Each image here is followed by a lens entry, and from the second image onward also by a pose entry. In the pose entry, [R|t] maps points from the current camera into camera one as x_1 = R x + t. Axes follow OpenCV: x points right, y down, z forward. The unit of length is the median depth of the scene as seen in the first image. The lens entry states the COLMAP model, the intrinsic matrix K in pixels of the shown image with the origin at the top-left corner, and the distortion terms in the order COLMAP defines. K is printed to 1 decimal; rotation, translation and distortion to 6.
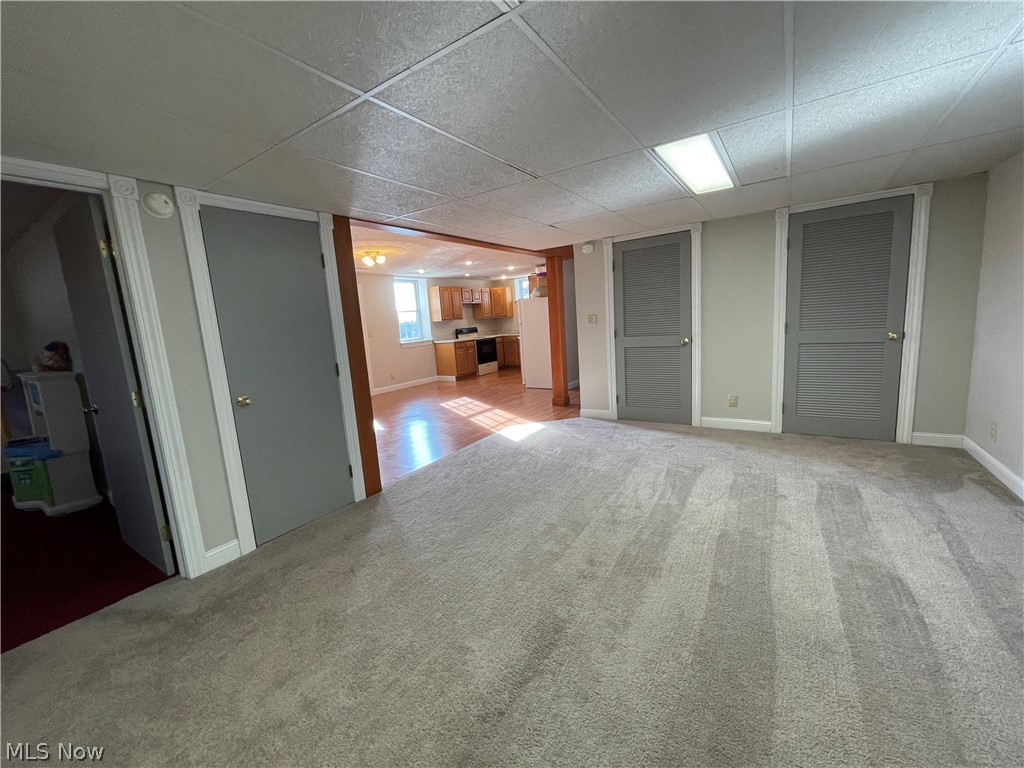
lens RADIAL K [[419.2, 0, 509.6], [0, 419.2, 379.5], [0, 0, 1]] dist [0.002933, 0.001279]
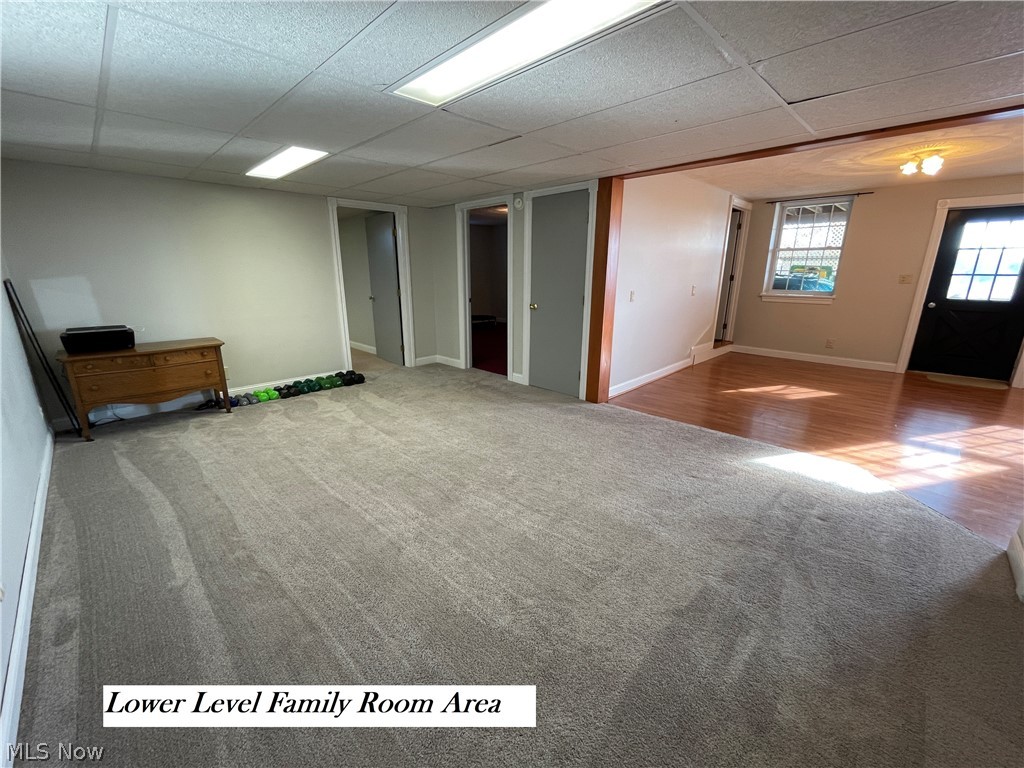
lens RADIAL K [[419.2, 0, 512.9], [0, 419.2, 387.5], [0, 0, 1]] dist [0.002933, 0.001279]
pose [[-0.204108, 0.340005, -0.918007, 0.599987], [-0.122354, 0.921535, 0.368515, -0.144952], [0.971272, 0.187539, -0.146492, 0.626283]]
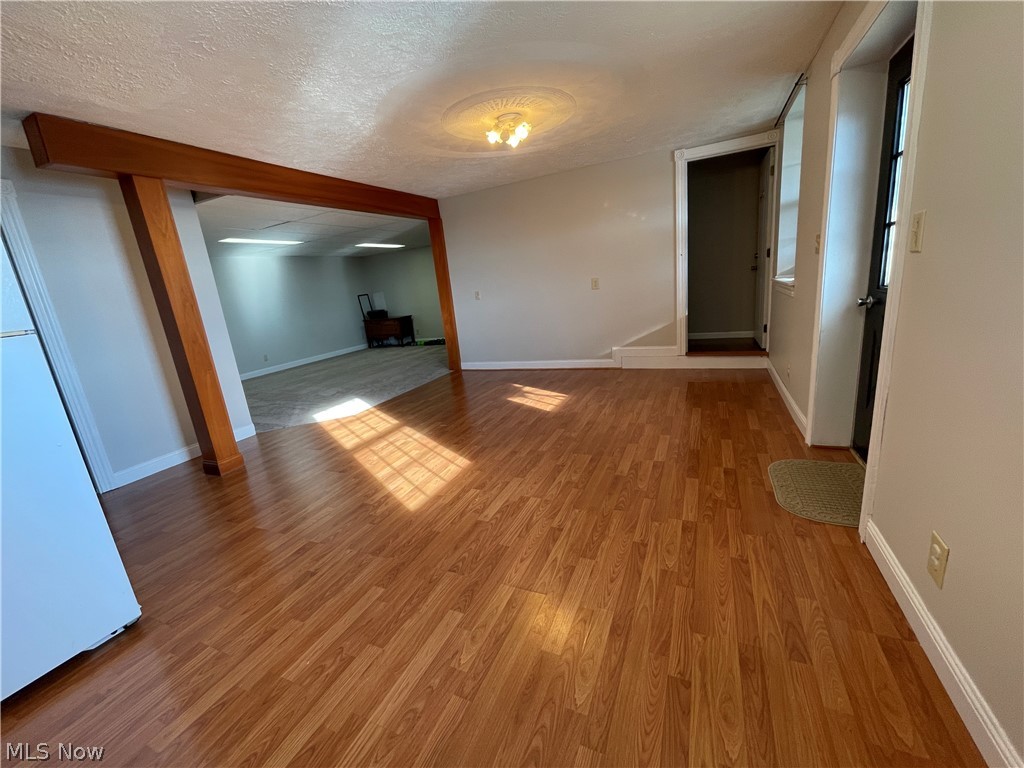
lens RADIAL K [[419.2, 0, 503.6], [0, 419.2, 381.6], [0, 0, 1]] dist [0.002933, 0.001279]
pose [[-0.974565, 0.203243, -0.094417, -0.240917], [0.154346, 0.914189, 0.374747, -0.230279], [0.162479, 0.350642, -0.922307, 1.861803]]
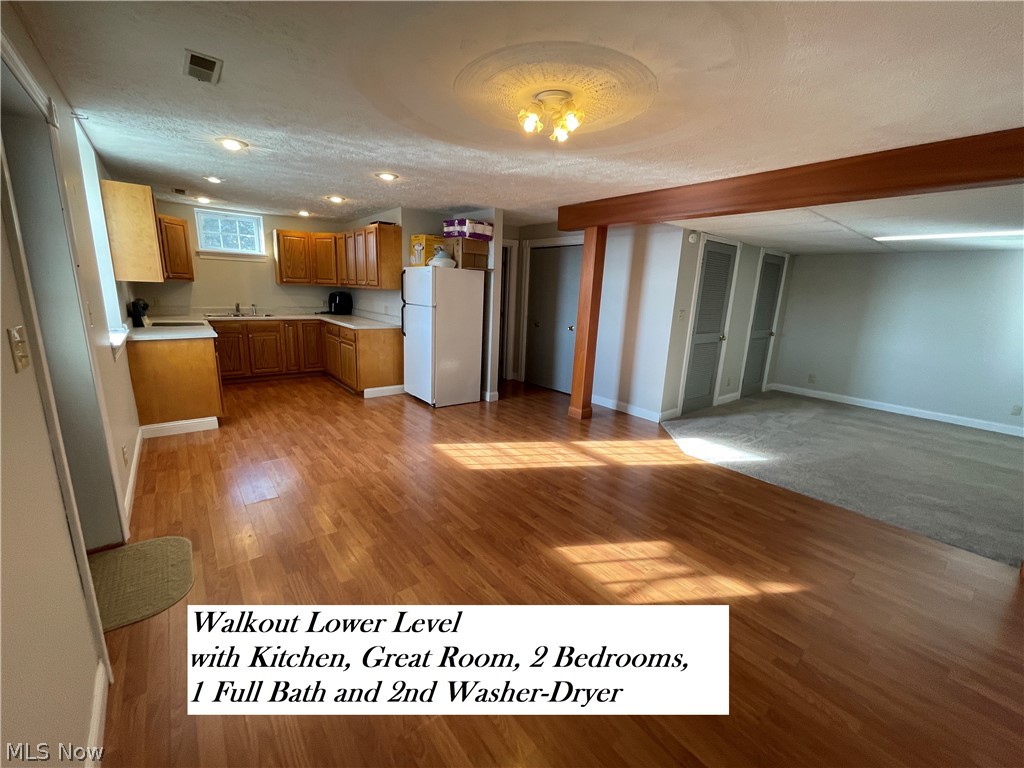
lens RADIAL K [[419.2, 0, 510.6], [0, 419.2, 383.6], [0, 0, 1]] dist [0.002933, 0.001279]
pose [[0.308465, -0.125555, 0.942913, -0.824306], [0.074532, 0.991394, 0.107628, -0.121380], [-0.948311, 0.037078, 0.315168, 1.080012]]
